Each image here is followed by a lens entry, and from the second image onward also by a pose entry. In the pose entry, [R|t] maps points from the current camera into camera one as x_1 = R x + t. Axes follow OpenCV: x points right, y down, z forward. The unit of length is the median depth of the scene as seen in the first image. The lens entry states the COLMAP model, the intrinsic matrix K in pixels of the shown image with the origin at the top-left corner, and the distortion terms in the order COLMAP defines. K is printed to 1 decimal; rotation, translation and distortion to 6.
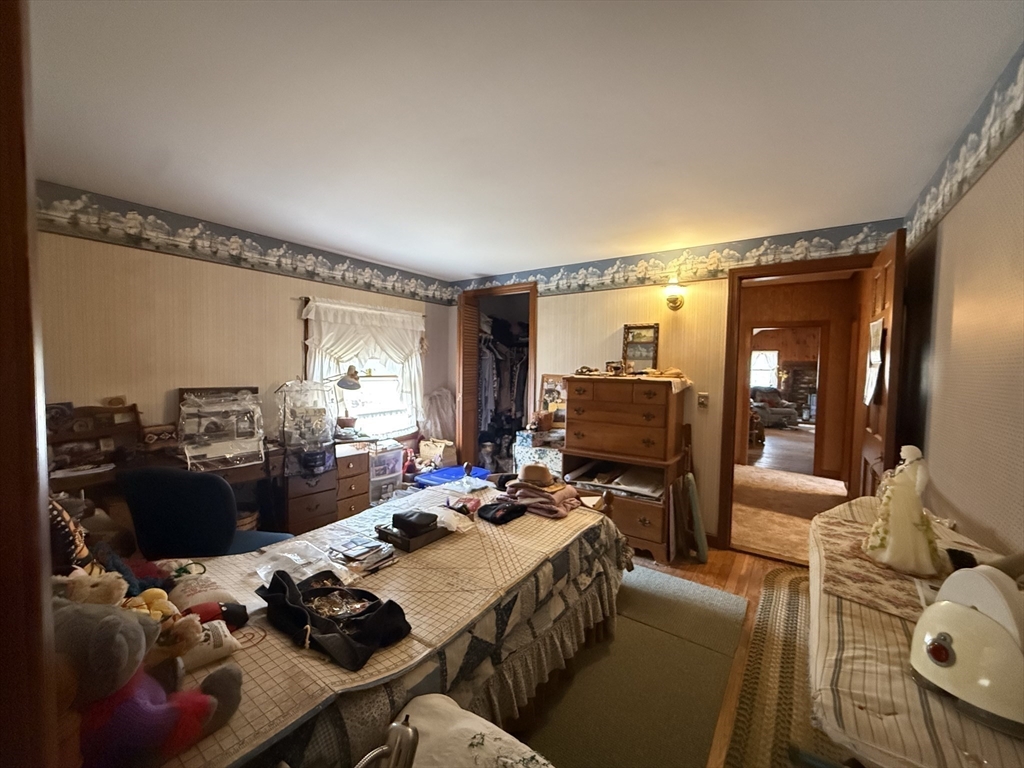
lens RADIAL K [[407.0, 0, 514.0], [0, 407.0, 384.8], [0, 0, 1]] dist [-0.000831, 0.000606]
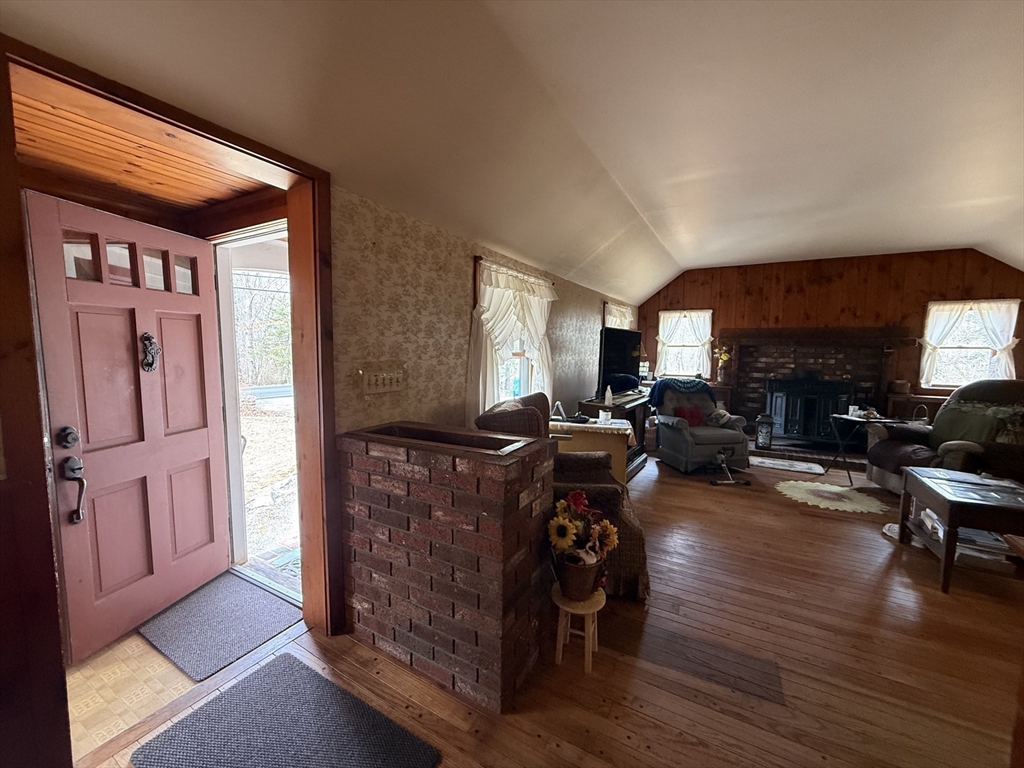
lens RADIAL K [[407.0, 0, 493.7], [0, 407.0, 382.7], [0, 0, 1]] dist [-0.000831, 0.000606]
pose [[0.997429, -0.018055, 0.069343, 0.333299], [0.015036, 0.998926, 0.043818, -0.015793], [-0.070060, -0.042663, 0.996630, 0.497369]]
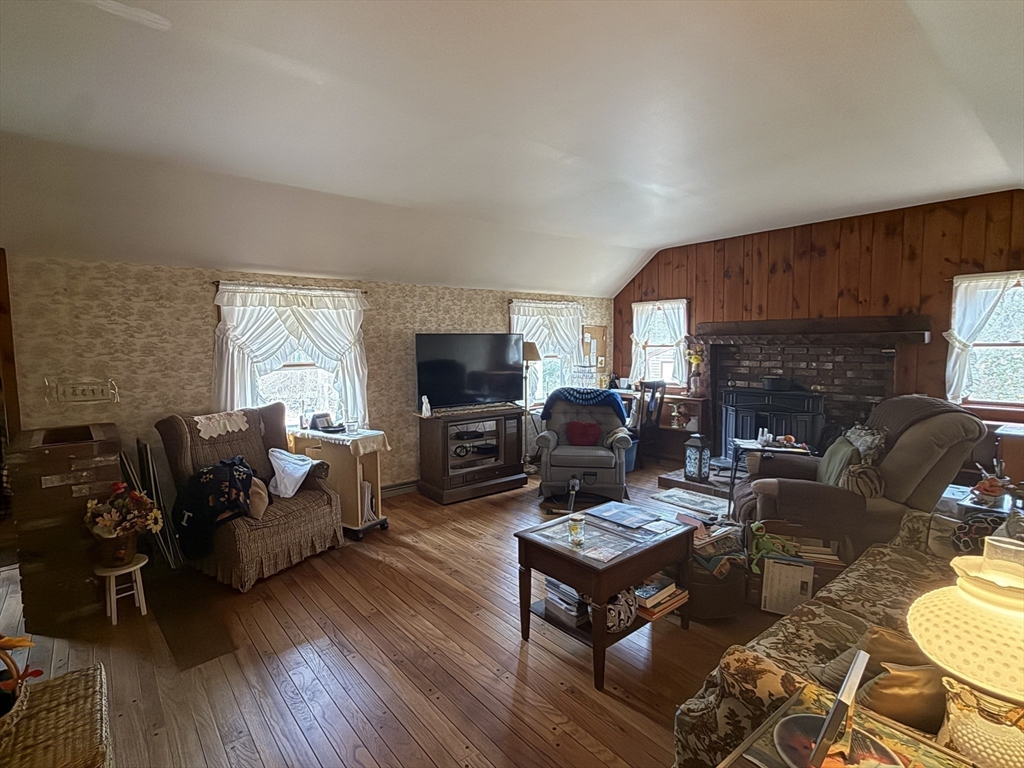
lens RADIAL K [[483.4, 0, 479.9], [0, 483.4, 387.5], [0, 0, 1]] dist [-0.003933, 0.001412]
pose [[0.958739, -0.007982, -0.284177, 0.600101], [0.020716, 0.998910, 0.041833, -0.018749], [0.283533, -0.045994, 0.957859, 0.476856]]
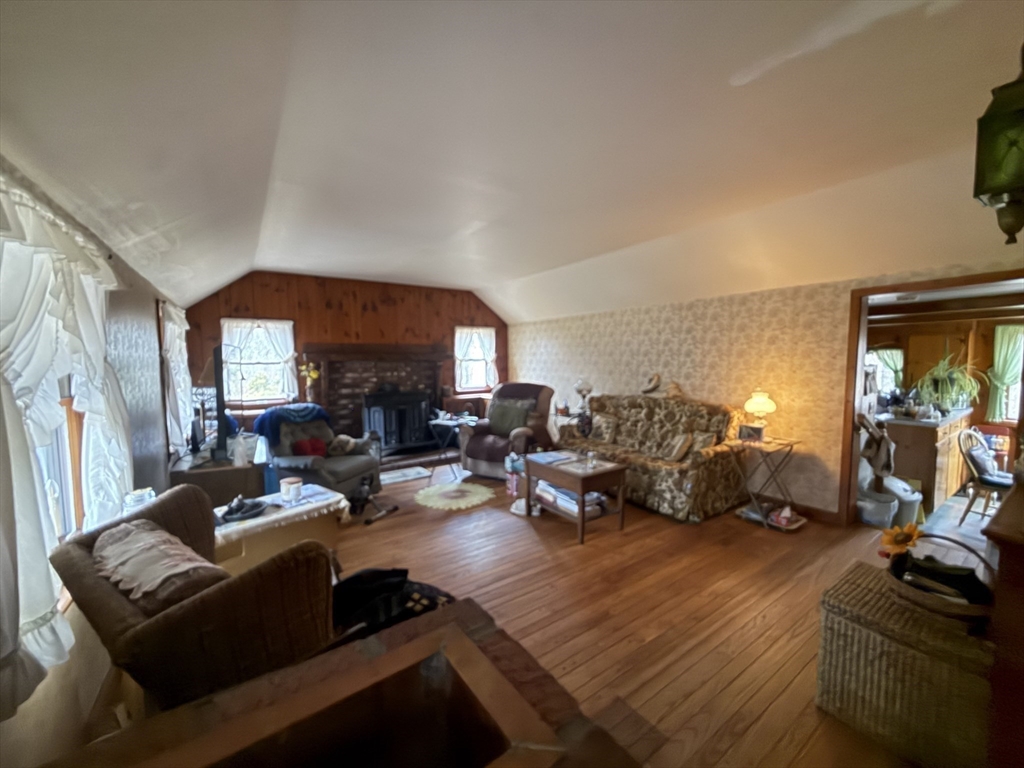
lens RADIAL K [[407.0, 0, 519.4], [0, 407.0, 385.1], [0, 0, 1]] dist [-0.000831, 0.000606]
pose [[0.341083, -0.092214, 0.935499, 0.304120], [0.059951, 0.995285, 0.076249, -0.031333], [-0.938120, 0.030076, 0.345003, 0.613771]]
